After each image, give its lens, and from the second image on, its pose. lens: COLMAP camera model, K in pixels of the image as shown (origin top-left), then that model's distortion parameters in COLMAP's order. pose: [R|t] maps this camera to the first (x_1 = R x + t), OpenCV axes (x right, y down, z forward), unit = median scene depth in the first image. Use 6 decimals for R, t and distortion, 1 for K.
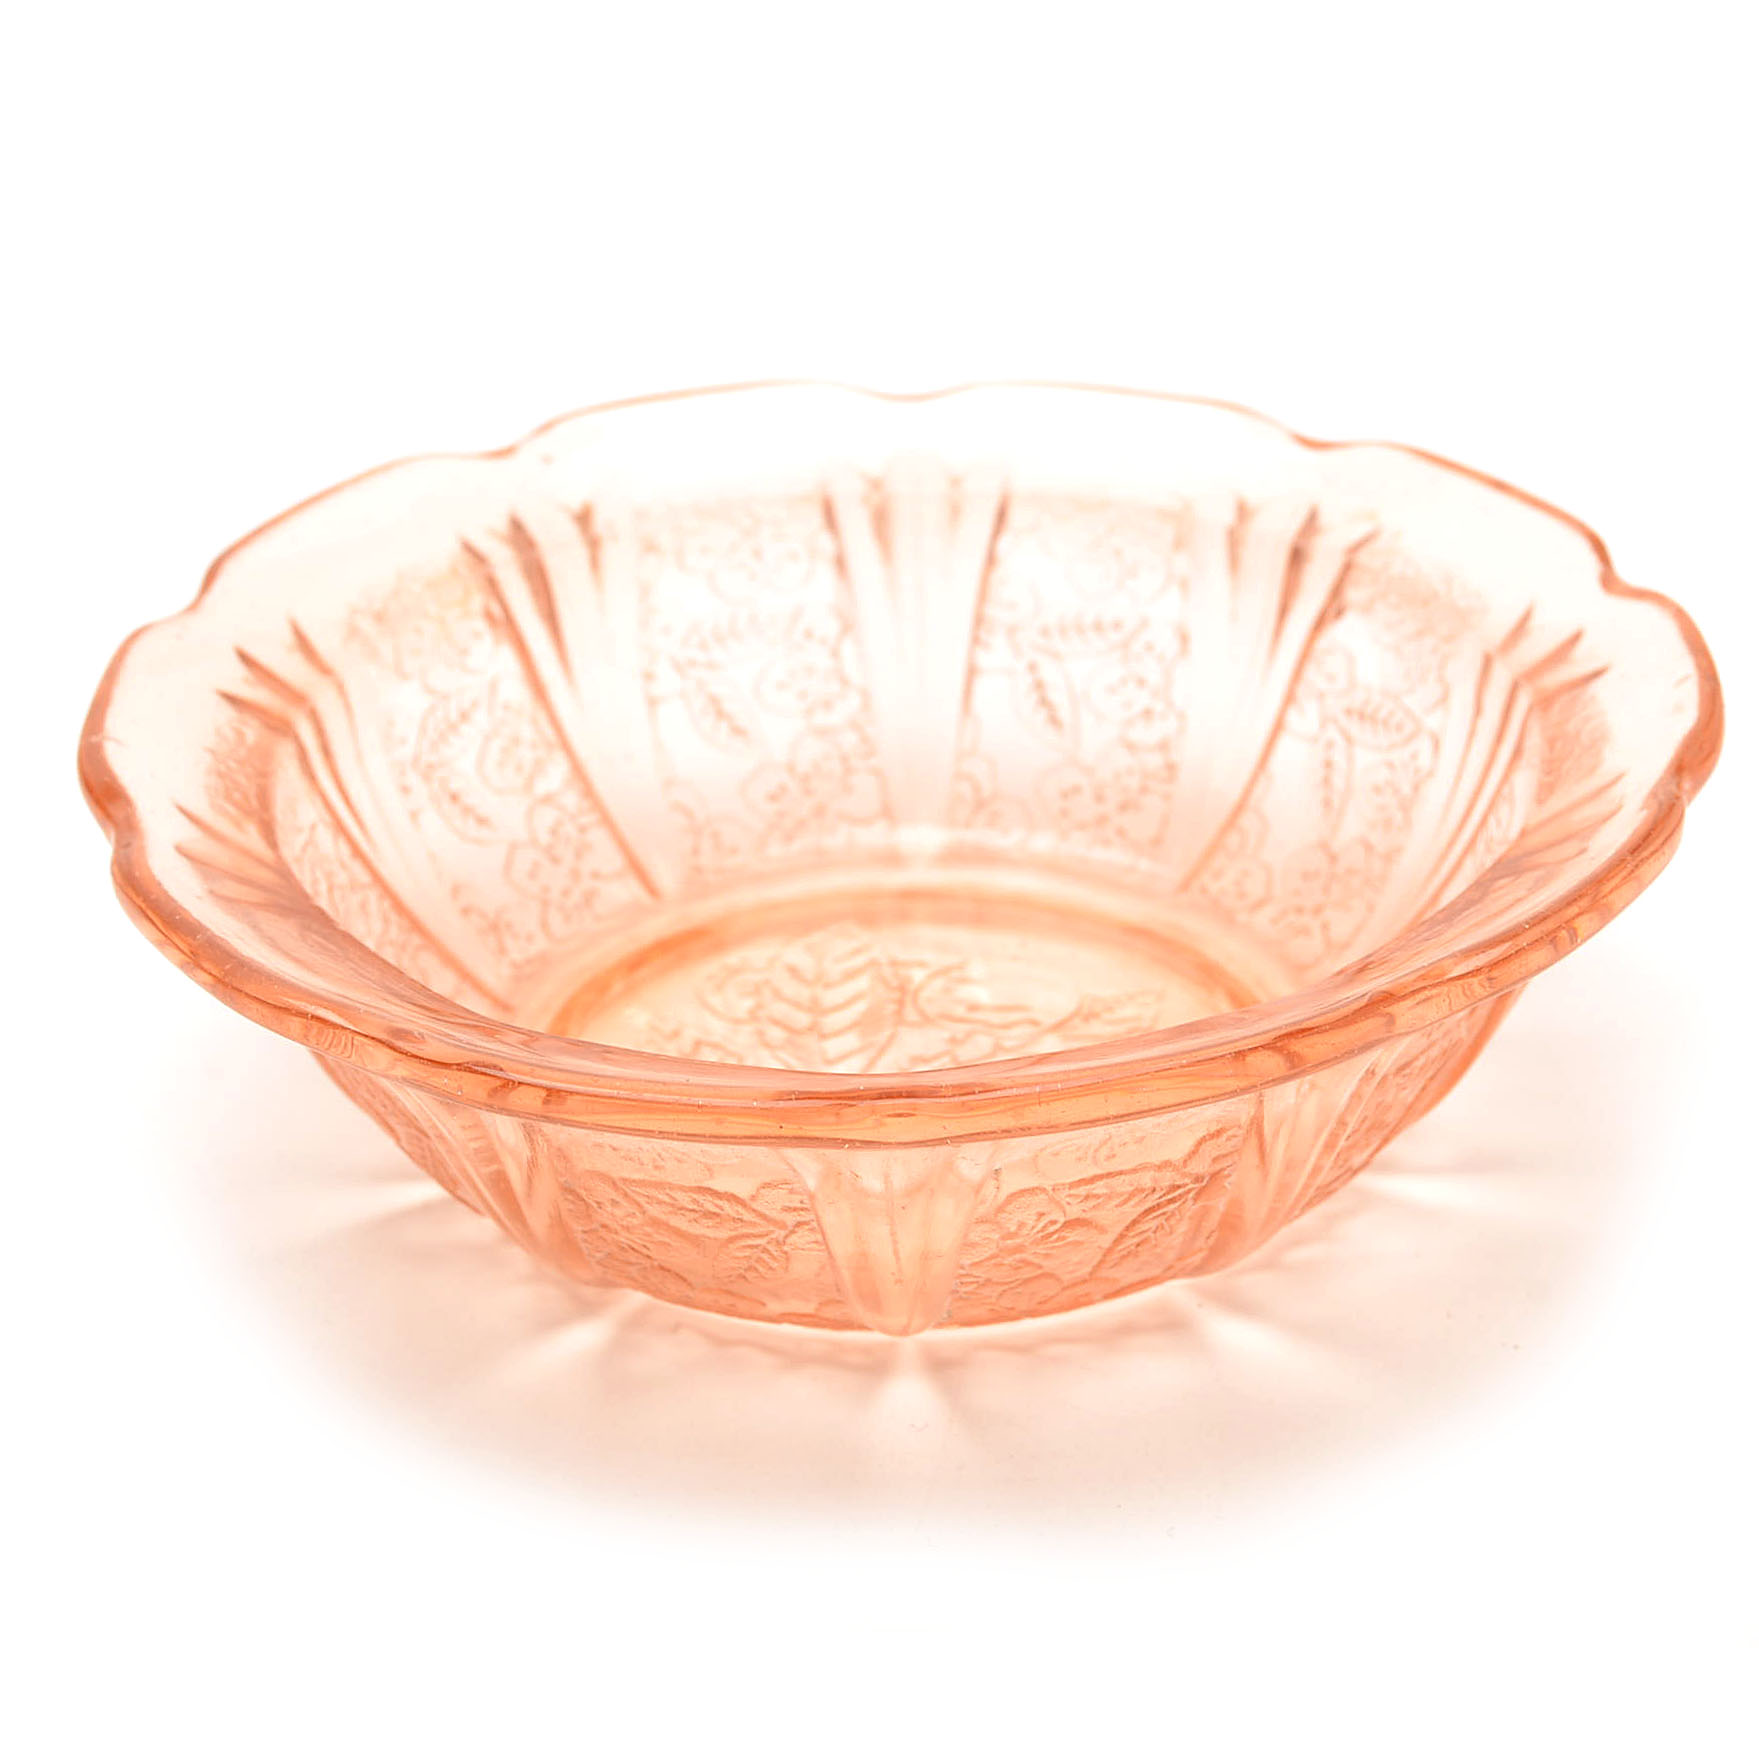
lens RADIAL K [[4601.9, 0, 879.5], [0, 4601.9, 879.5], [0, 0, 1]] dist [-0.880198, 20.196144]
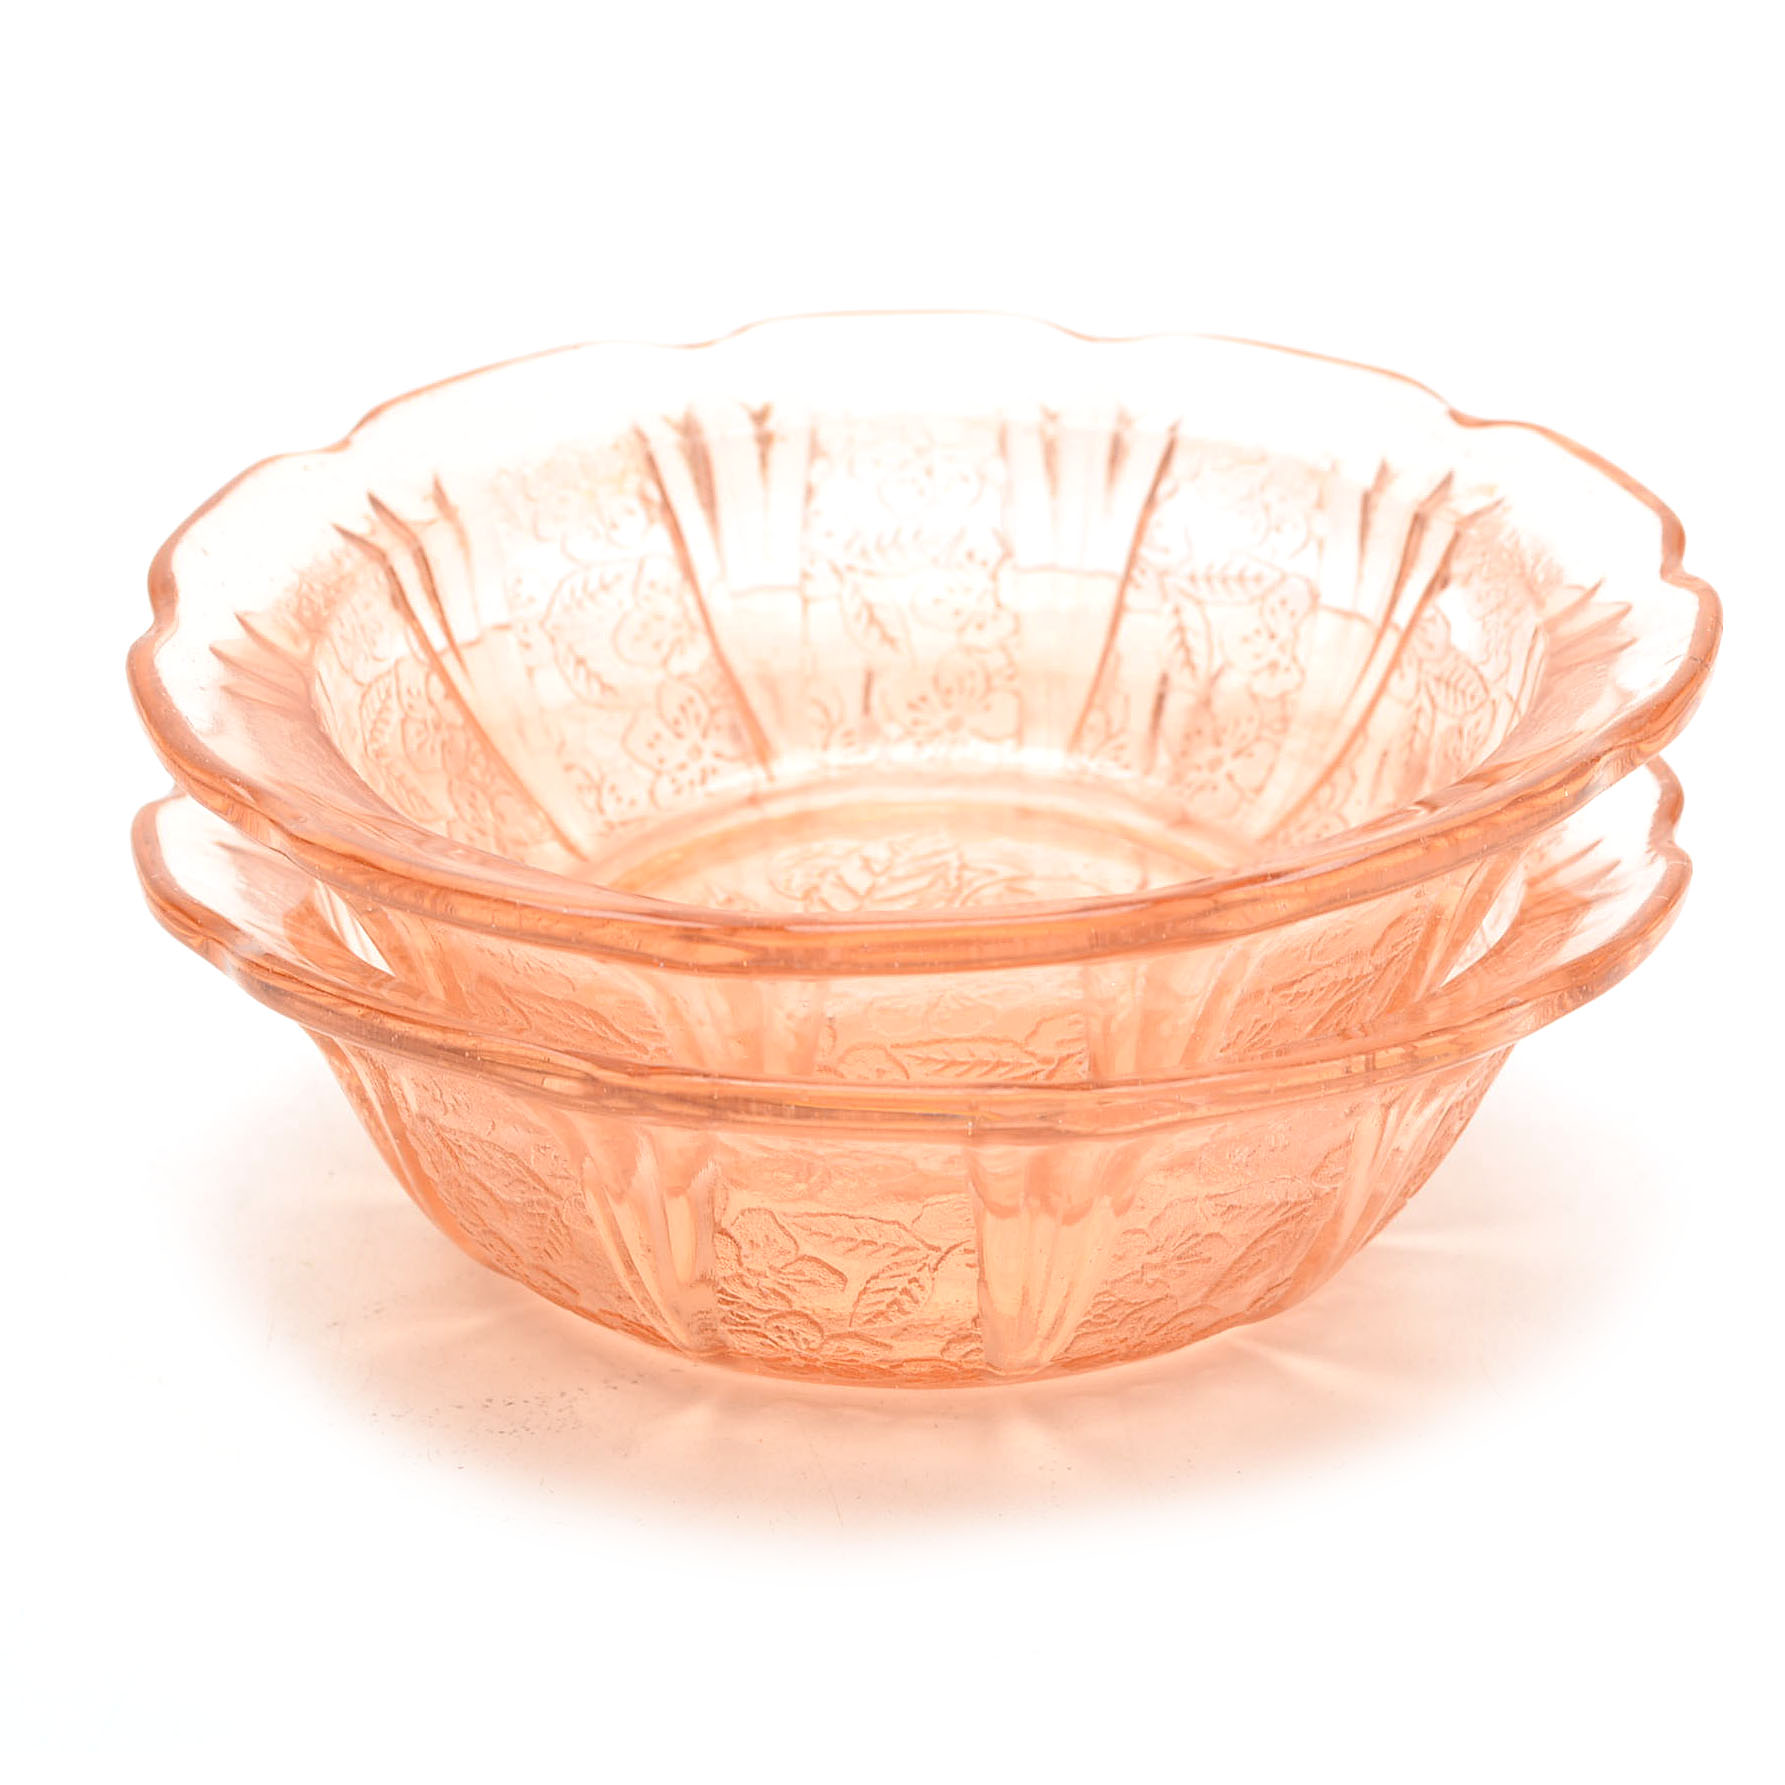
lens RADIAL K [[4670.0, 0, 892.5], [0, 4670.0, 892.5], [0, 0, 1]] dist [-0.880198, 20.196144]
pose [[0.970945, 0.123855, -0.204757, 0.197595], [-0.127209, 0.991871, -0.003250, 0.028536], [0.202690, 0.029202, 0.978807, -0.029108]]
